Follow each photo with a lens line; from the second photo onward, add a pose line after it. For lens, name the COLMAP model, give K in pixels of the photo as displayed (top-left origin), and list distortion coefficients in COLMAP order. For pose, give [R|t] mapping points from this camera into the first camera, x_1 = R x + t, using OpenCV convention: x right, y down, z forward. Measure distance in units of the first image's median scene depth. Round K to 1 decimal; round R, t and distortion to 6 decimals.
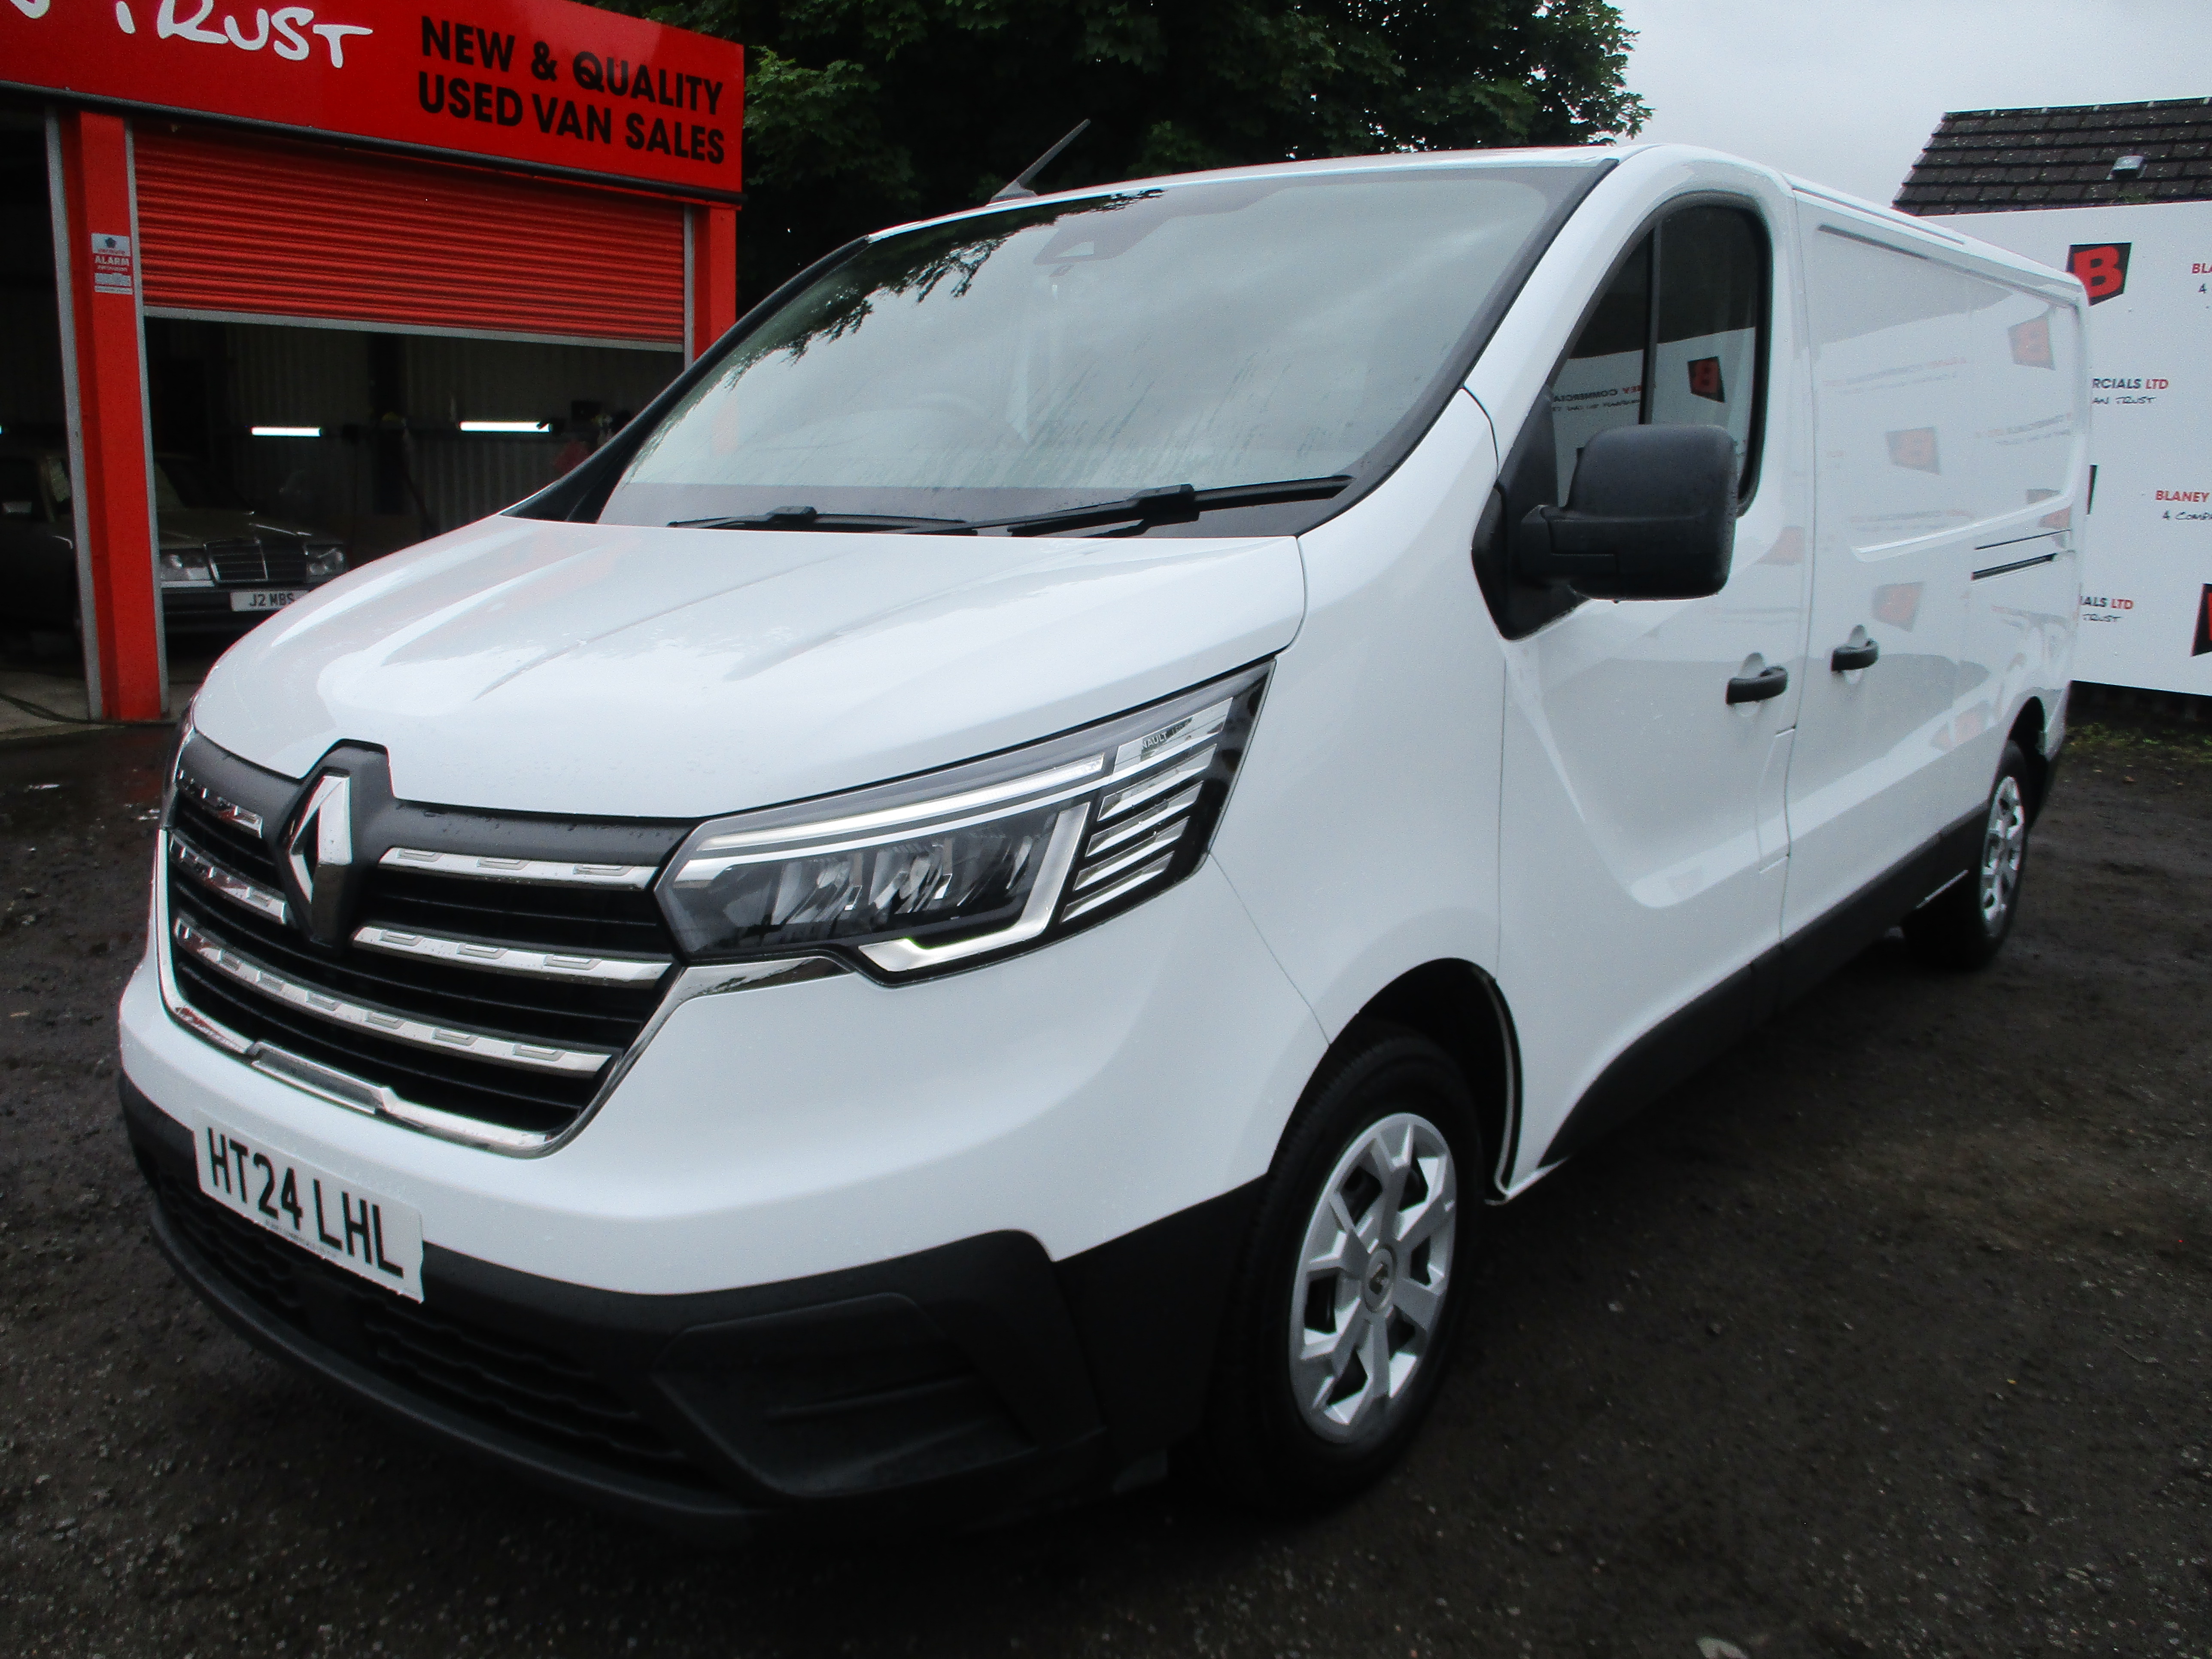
lens RADIAL K [[1829.5, 0, 1093.5], [0, 1829.5, 880.3], [0, 0, 1]] dist [-0.037589, 0.017137]
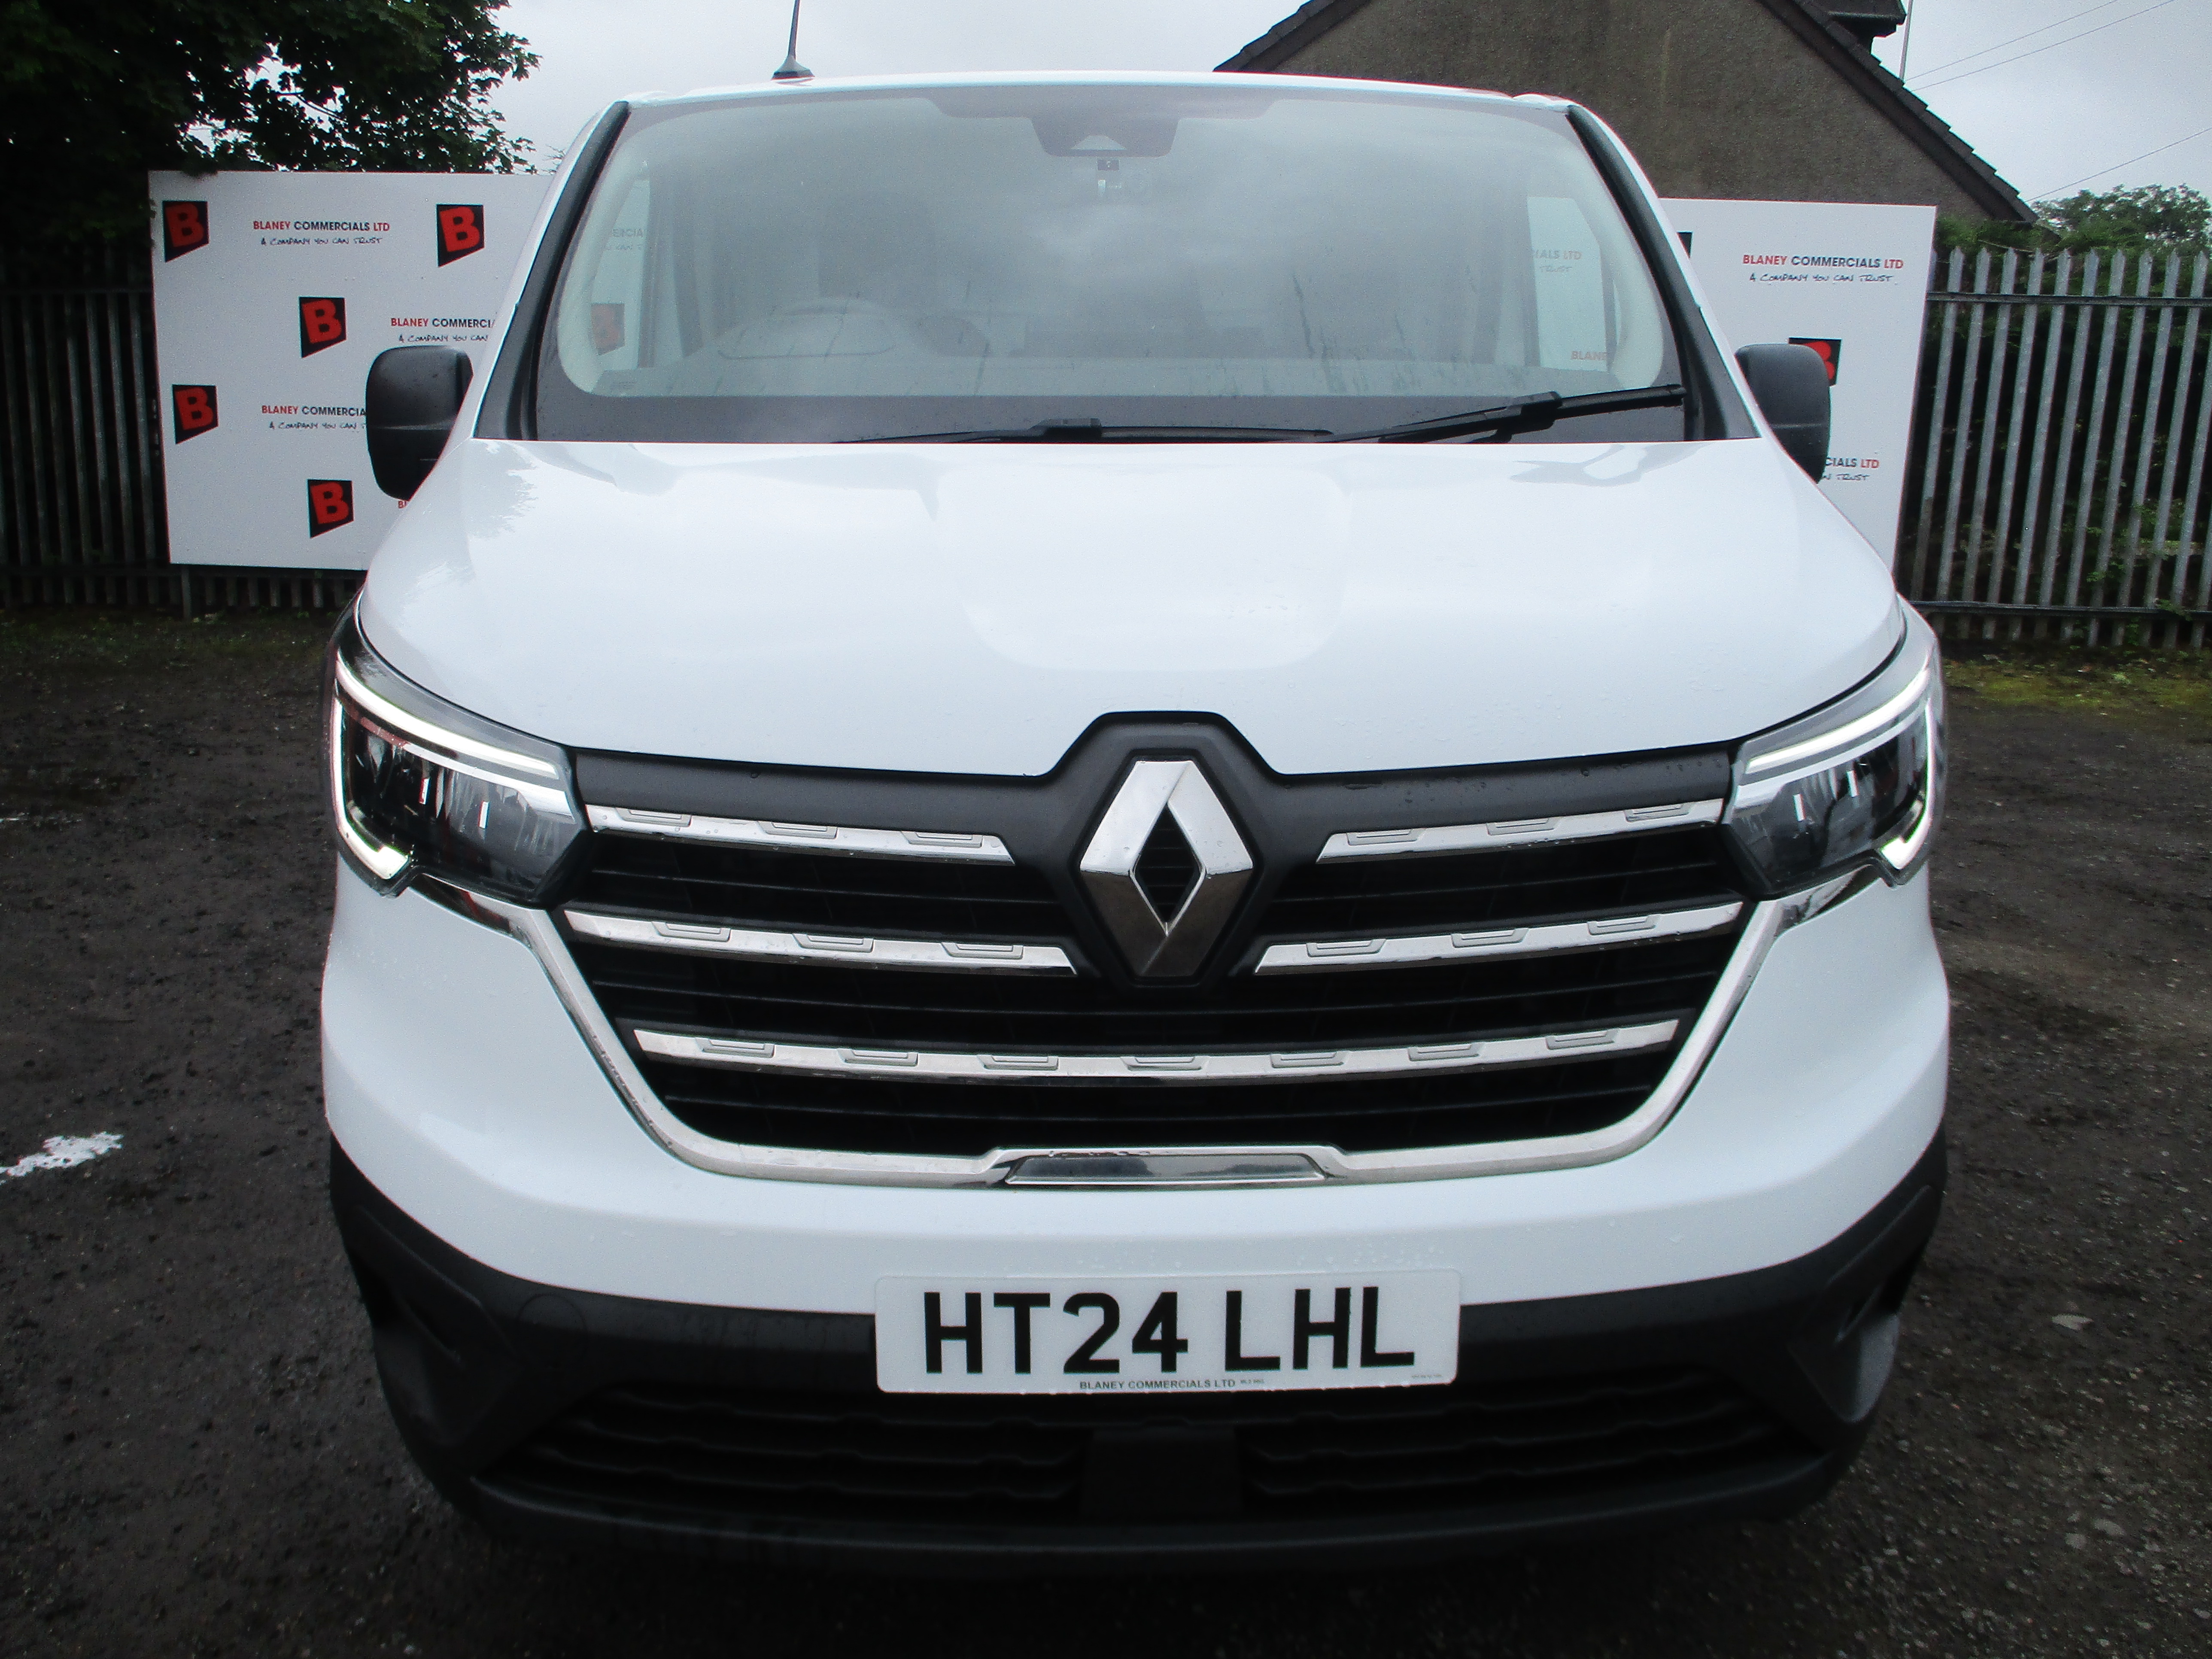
lens RADIAL K [[1829.5, 0, 1093.5], [0, 1829.5, 880.3], [0, 0, 1]] dist [-0.037589, 0.017137]
pose [[0.769961, -0.155085, 0.618957, -0.939589], [0.142750, 0.987295, 0.069798, -0.067124], [-0.621918, 0.034615, 0.782317, 0.447267]]
